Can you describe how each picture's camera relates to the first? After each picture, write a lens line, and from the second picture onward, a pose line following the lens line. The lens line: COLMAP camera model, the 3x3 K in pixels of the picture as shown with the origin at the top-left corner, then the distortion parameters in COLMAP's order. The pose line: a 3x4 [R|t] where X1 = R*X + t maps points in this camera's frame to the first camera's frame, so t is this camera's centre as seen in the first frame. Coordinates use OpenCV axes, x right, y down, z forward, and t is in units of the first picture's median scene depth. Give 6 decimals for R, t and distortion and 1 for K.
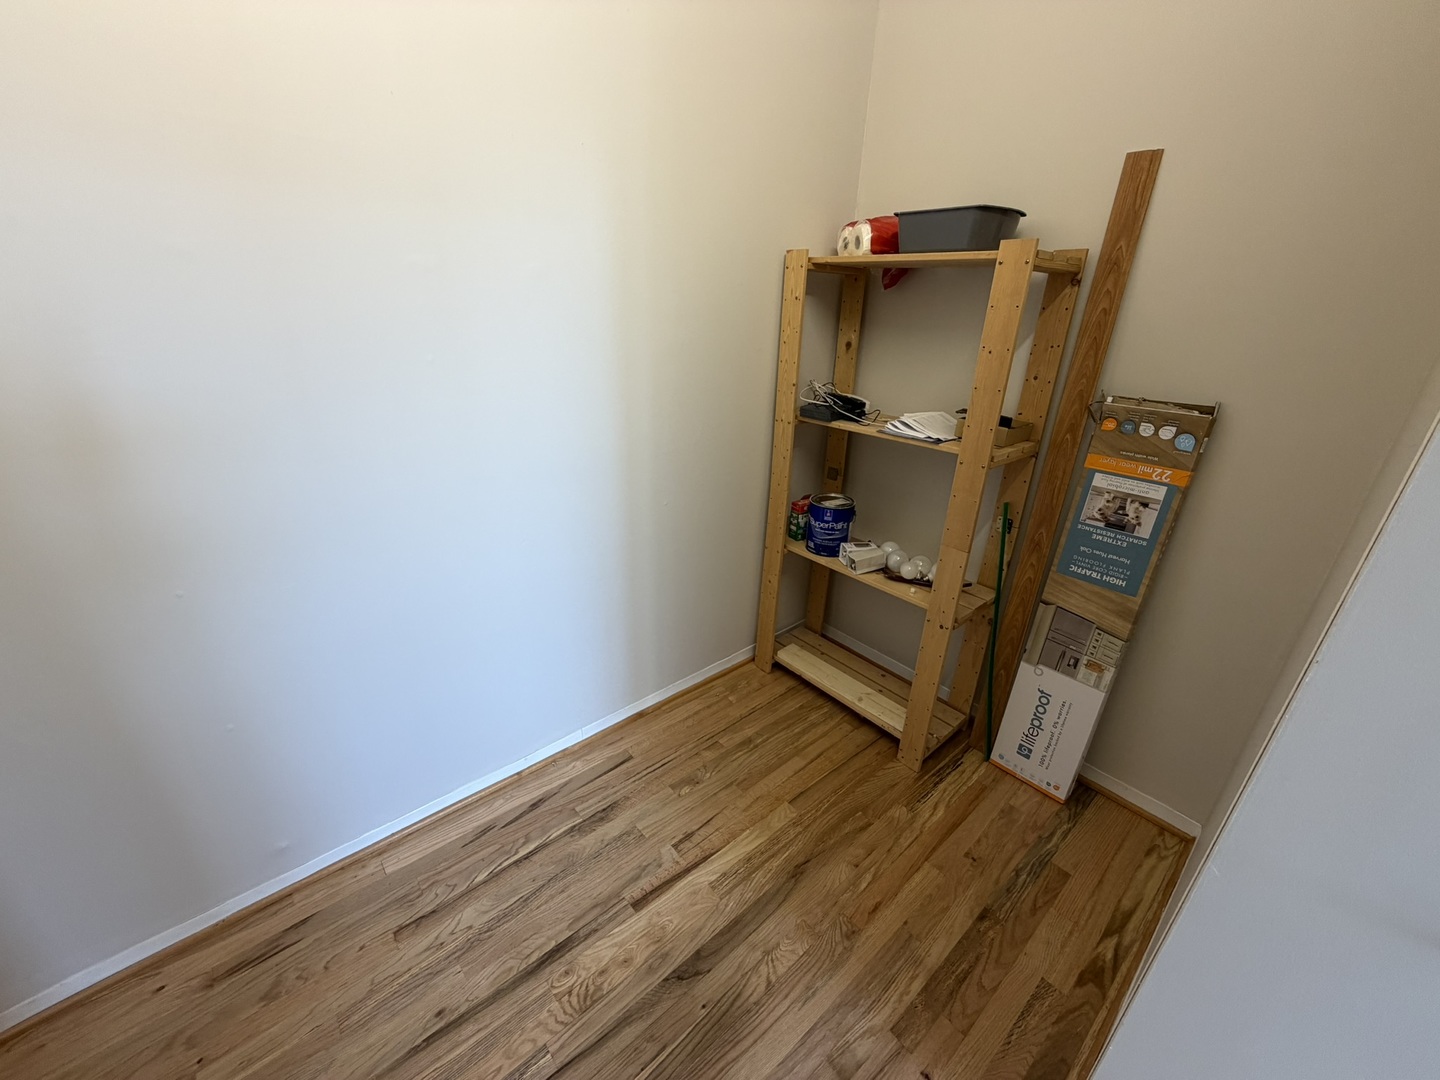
lens RADIAL K [[572.5, 0, 714.8], [0, 572.5, 543.0], [0, 0, 1]] dist [-0.000053, 0.000204]
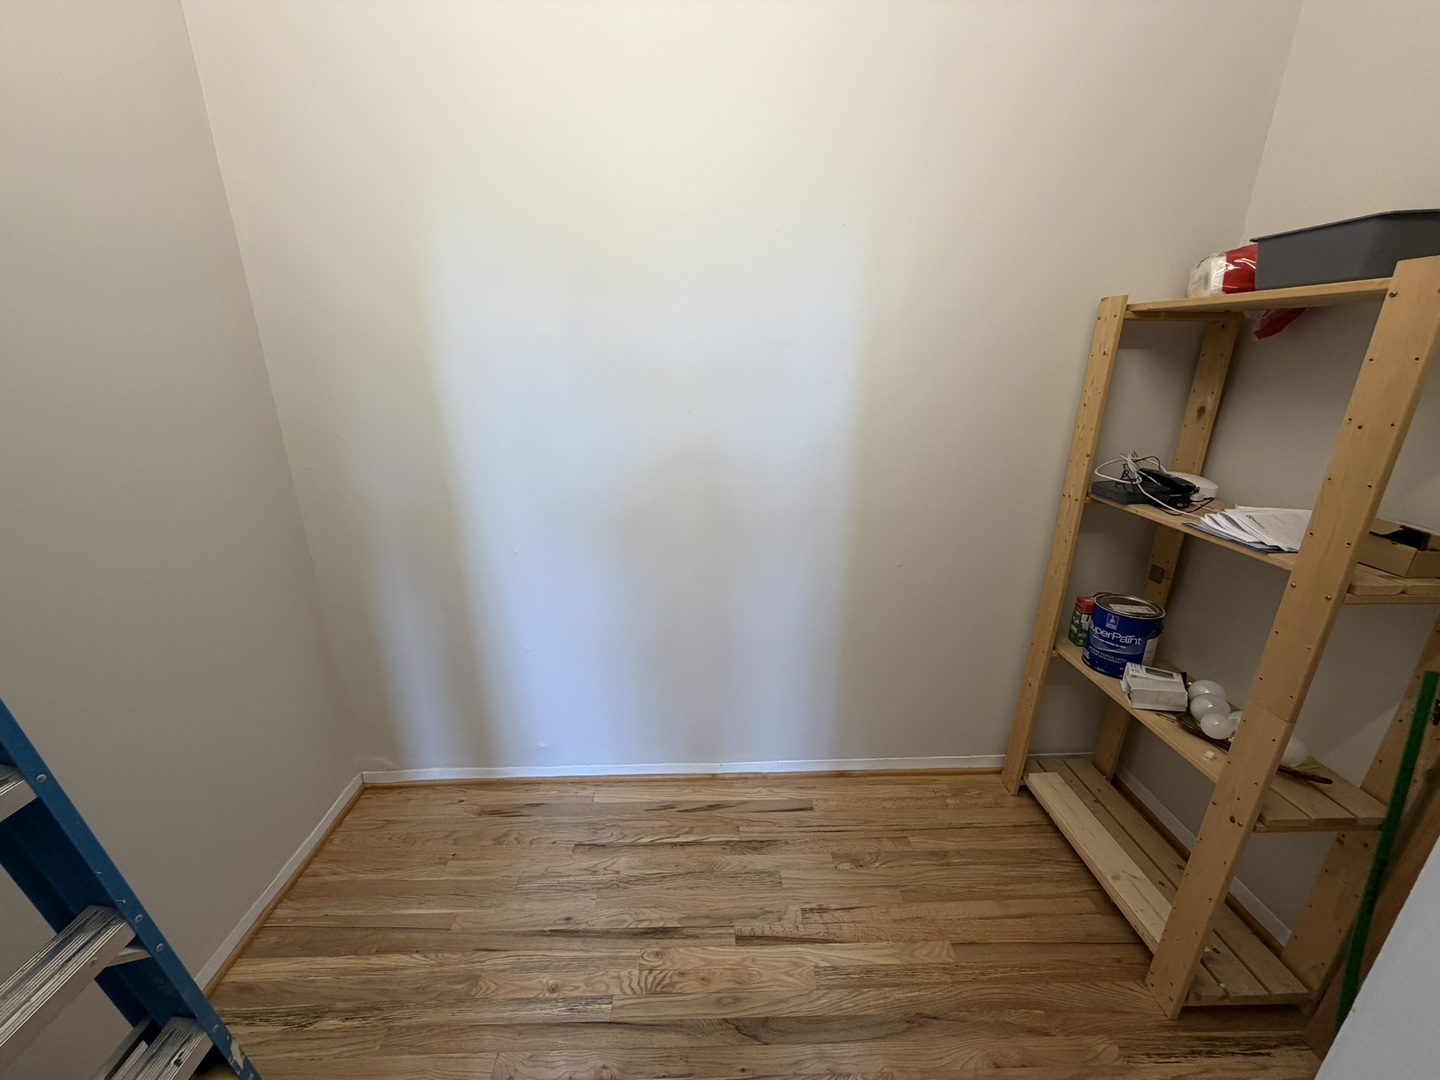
lens RADIAL K [[572.5, 0, 712.1], [0, 572.5, 542.9], [0, 0, 1]] dist [-0.000053, 0.000204]
pose [[0.775453, 0.172816, -0.607295, 0.269143], [-0.227121, 0.973781, -0.012904, -0.022697], [0.589142, 0.147935, 0.794372, 0.051697]]
